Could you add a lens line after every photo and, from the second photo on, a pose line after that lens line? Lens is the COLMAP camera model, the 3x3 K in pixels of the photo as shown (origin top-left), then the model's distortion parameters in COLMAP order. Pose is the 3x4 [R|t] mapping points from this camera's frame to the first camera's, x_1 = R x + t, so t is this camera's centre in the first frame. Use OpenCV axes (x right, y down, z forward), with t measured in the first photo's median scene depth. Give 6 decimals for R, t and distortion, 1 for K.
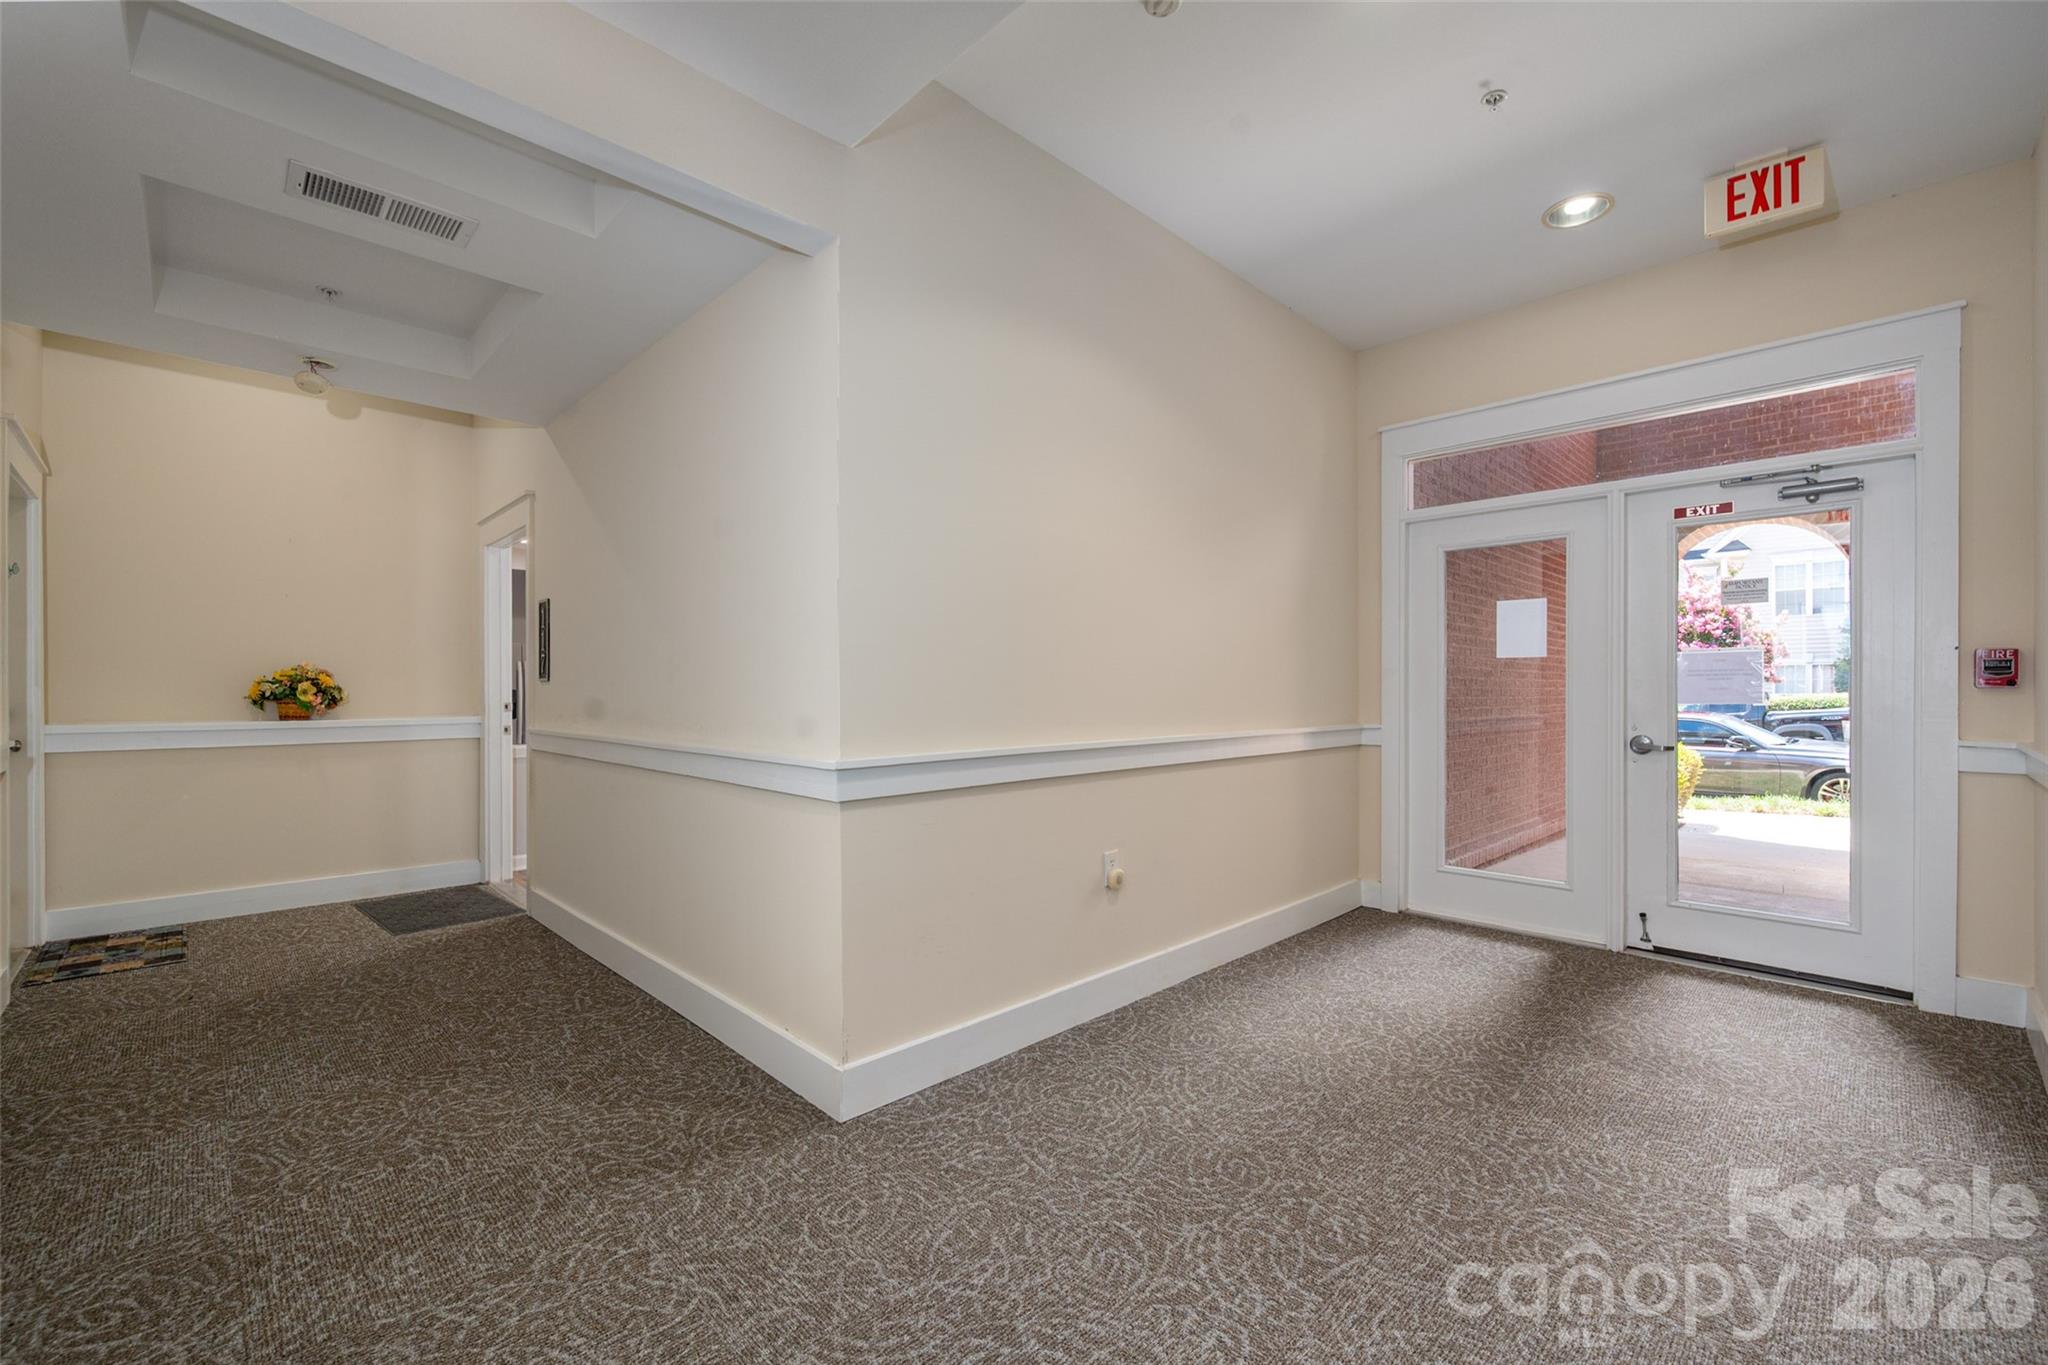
lens RADIAL K [[866.3, 0, 1038.7], [0, 866.3, 696.1], [0, 0, 1]] dist [-0.000730, 0.000400]
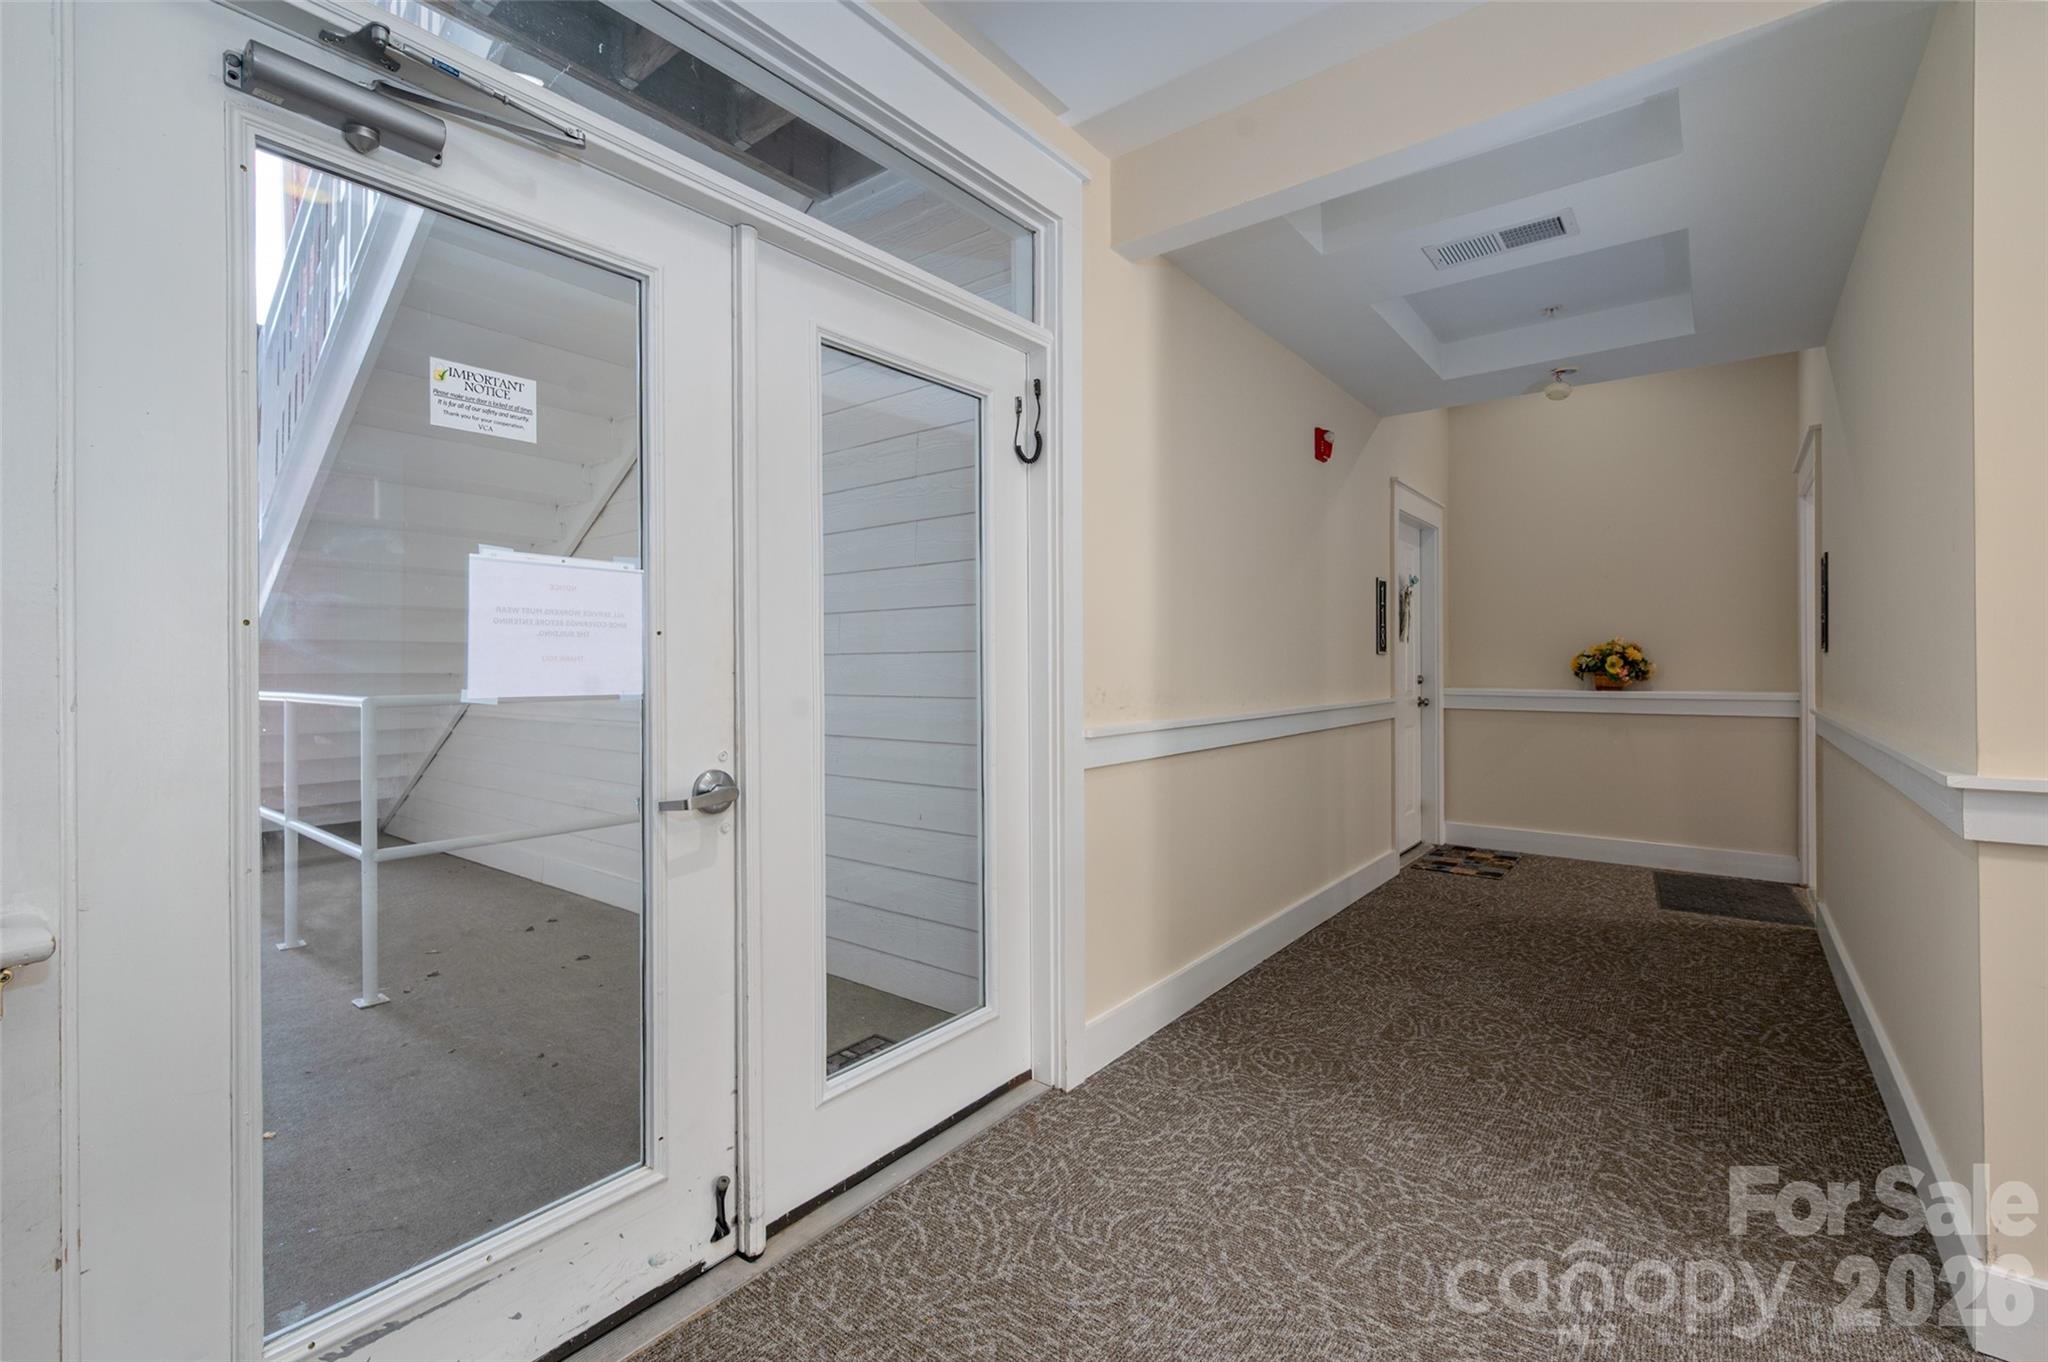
lens RADIAL K [[880.8, 0, 988.4], [0, 880.8, 664.2], [0, 0, 1]] dist [0.001217, -0.000040]
pose [[0.102003, 0.001559, -0.994783, 0.247118], [-0.006507, 0.999978, 0.000900, -0.002091], [0.994763, 0.006382, 0.102011, 0.157755]]
